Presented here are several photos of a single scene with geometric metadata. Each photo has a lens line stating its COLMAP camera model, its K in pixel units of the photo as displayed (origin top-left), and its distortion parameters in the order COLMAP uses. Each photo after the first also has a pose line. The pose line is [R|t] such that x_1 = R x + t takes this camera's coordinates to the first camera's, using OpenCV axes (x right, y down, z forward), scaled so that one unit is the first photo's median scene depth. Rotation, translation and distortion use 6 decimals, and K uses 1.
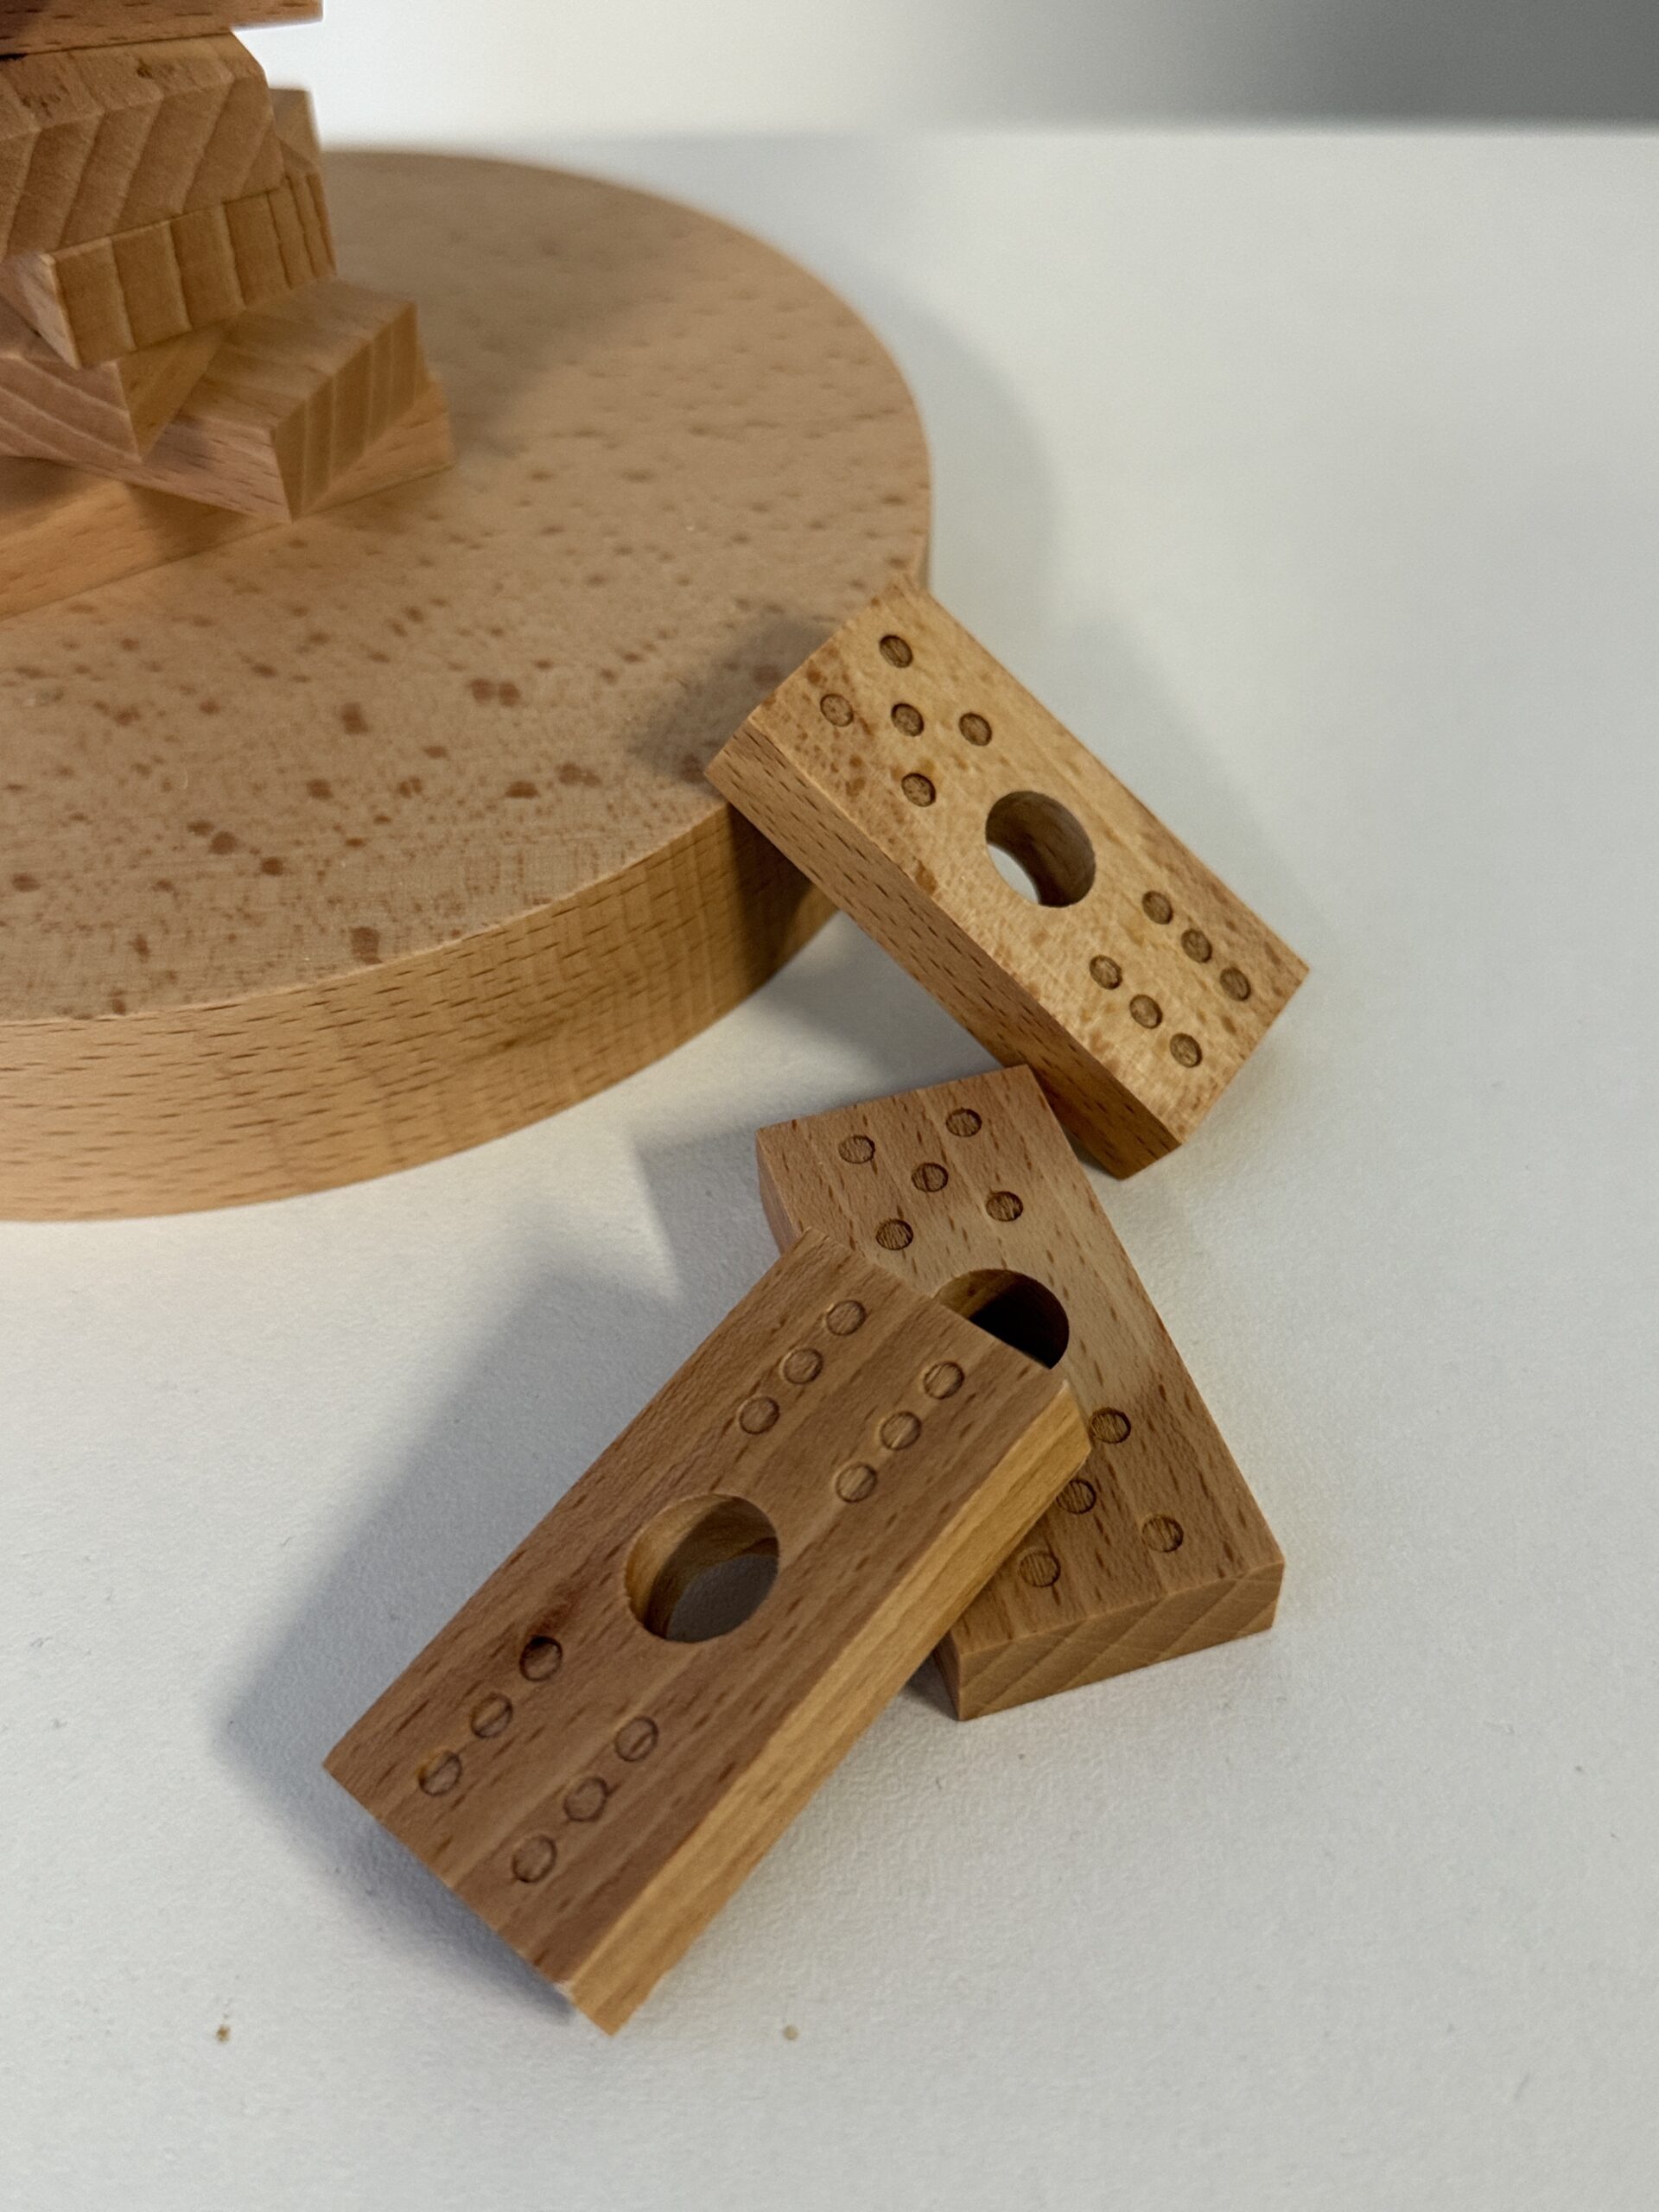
lens RADIAL K [[2140.0, 0, 829.5], [0, 2140.0, 1106.0], [0, 0, 1]] dist [0.185240, -0.518874]
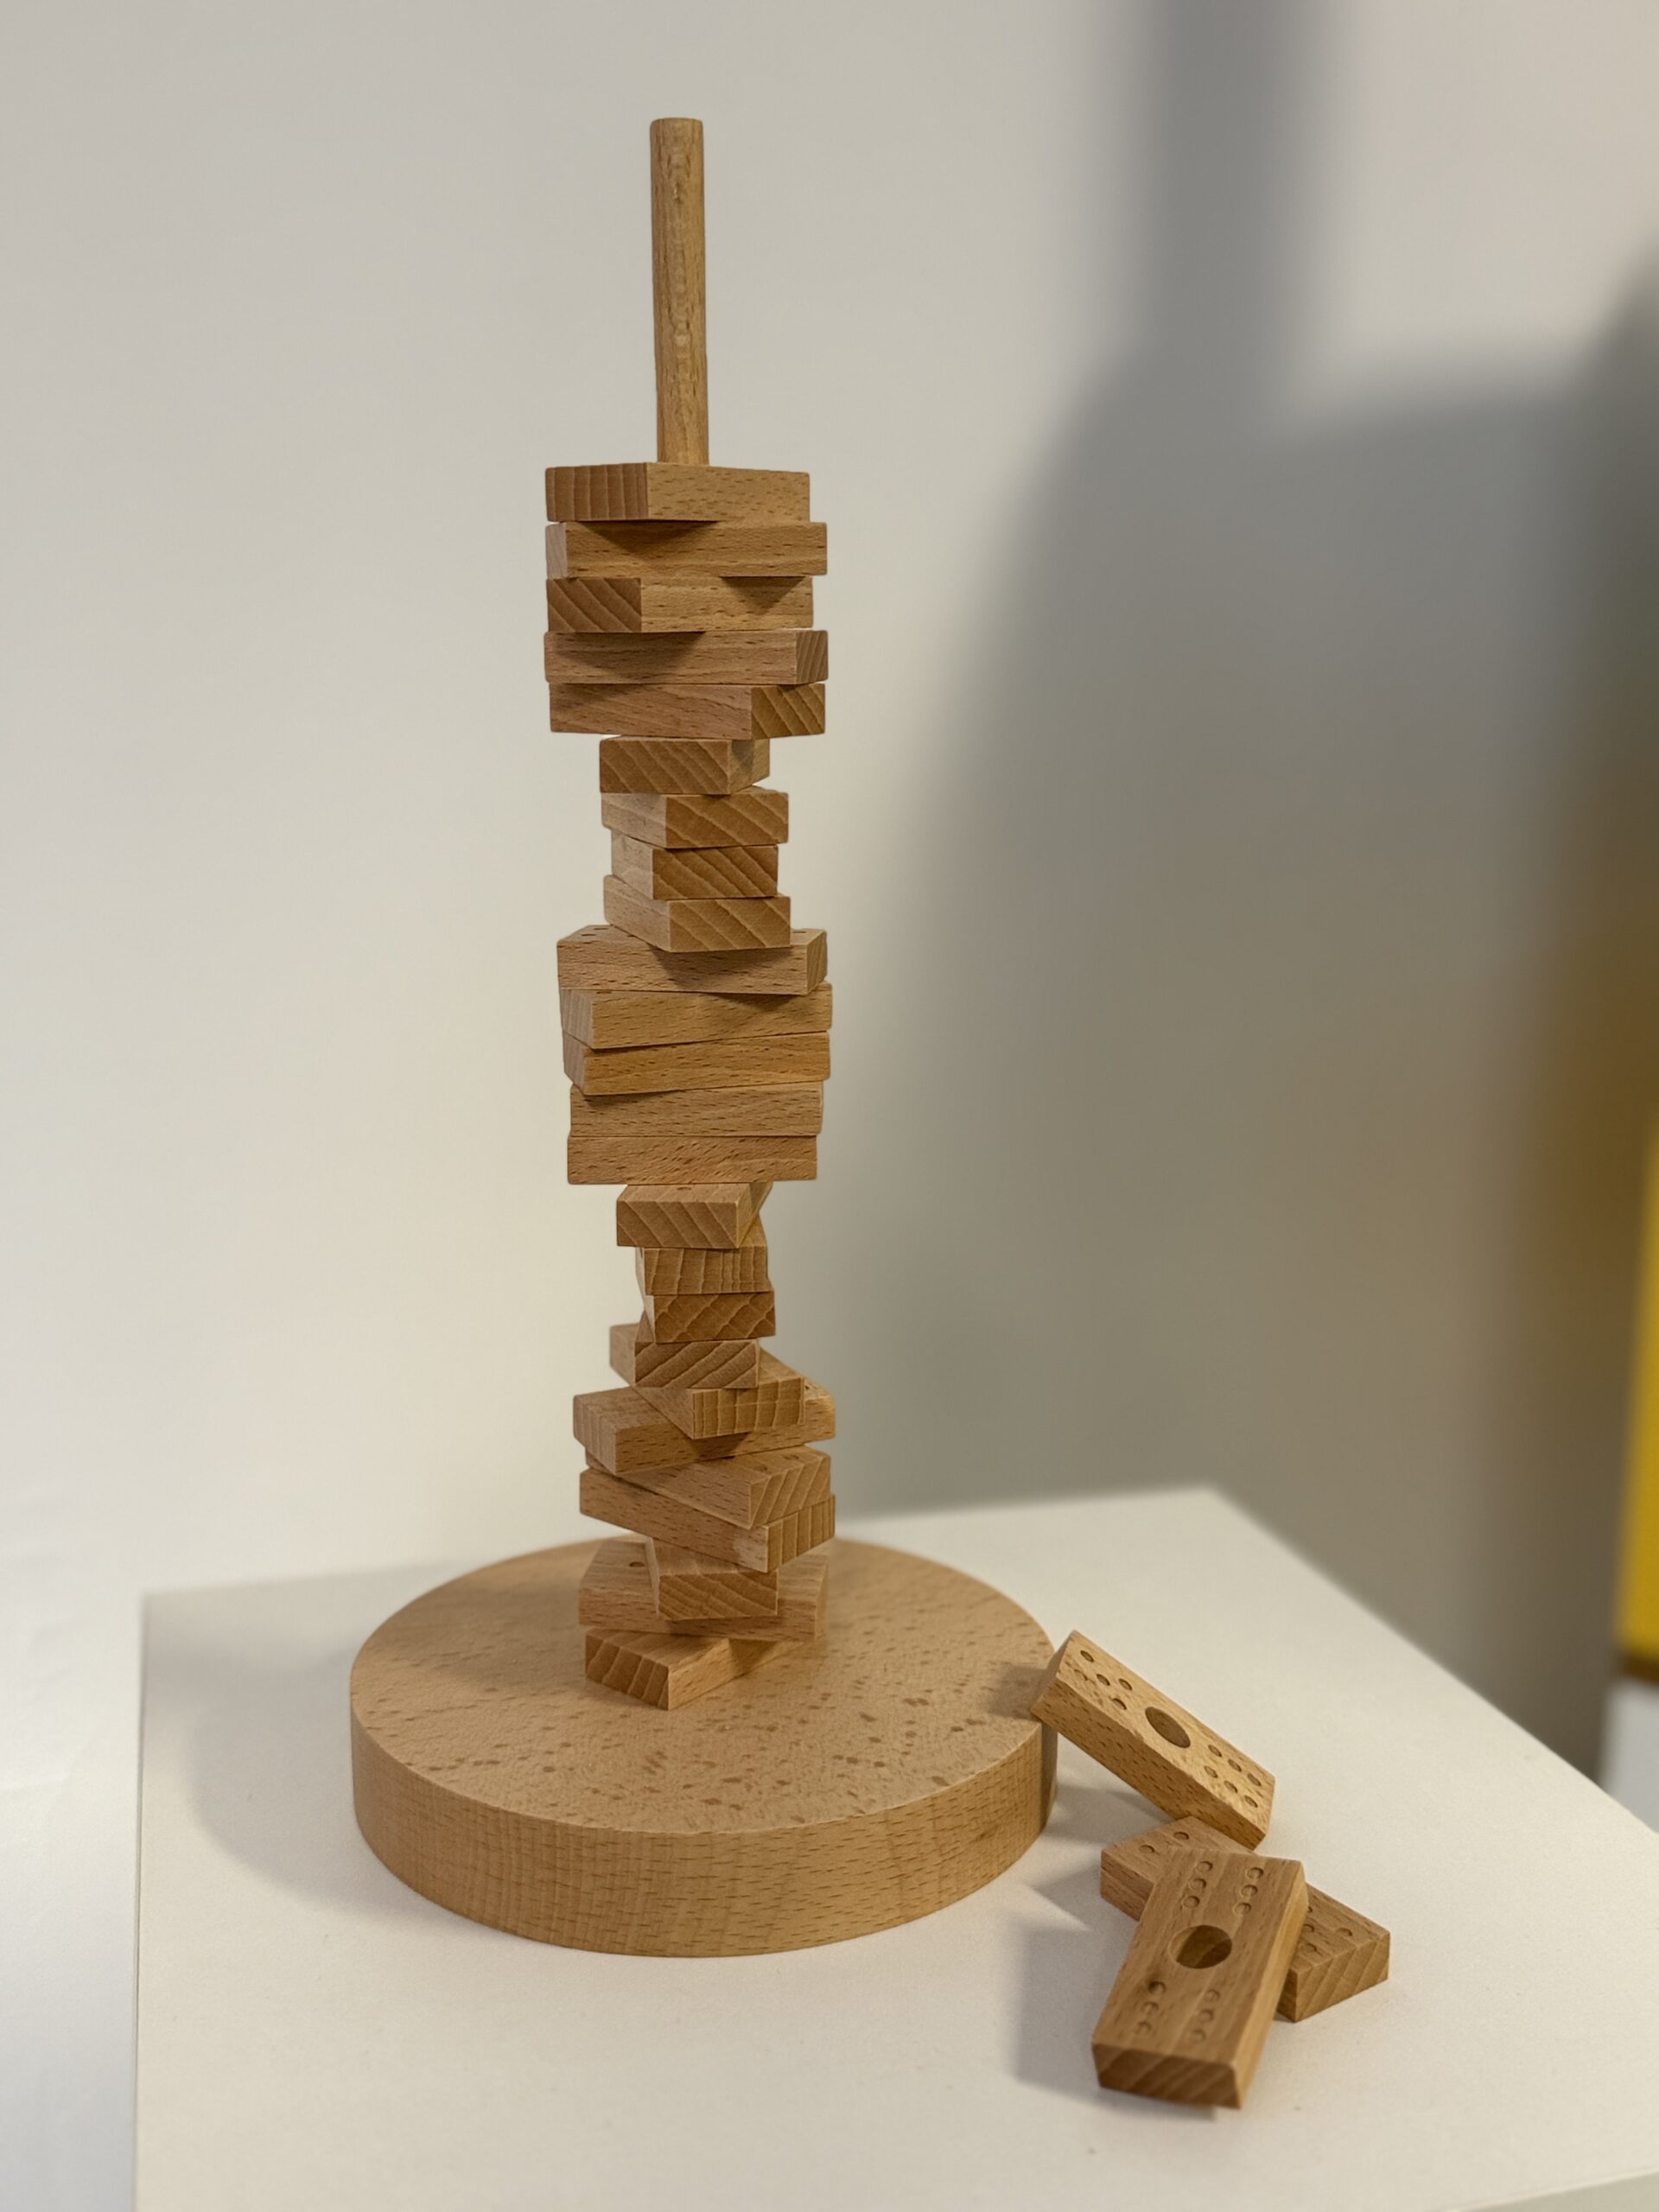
lens RADIAL K [[2140.0, 0, 829.5], [0, 2140.0, 1106.0], [0, 0, 1]] dist [0.185240, -0.518874]
pose [[0.948330, -0.016438, 0.316861, -1.031075], [0.211244, 0.777855, -0.591877, 0.703920], [-0.236742, 0.628229, 0.741135, -1.154198]]
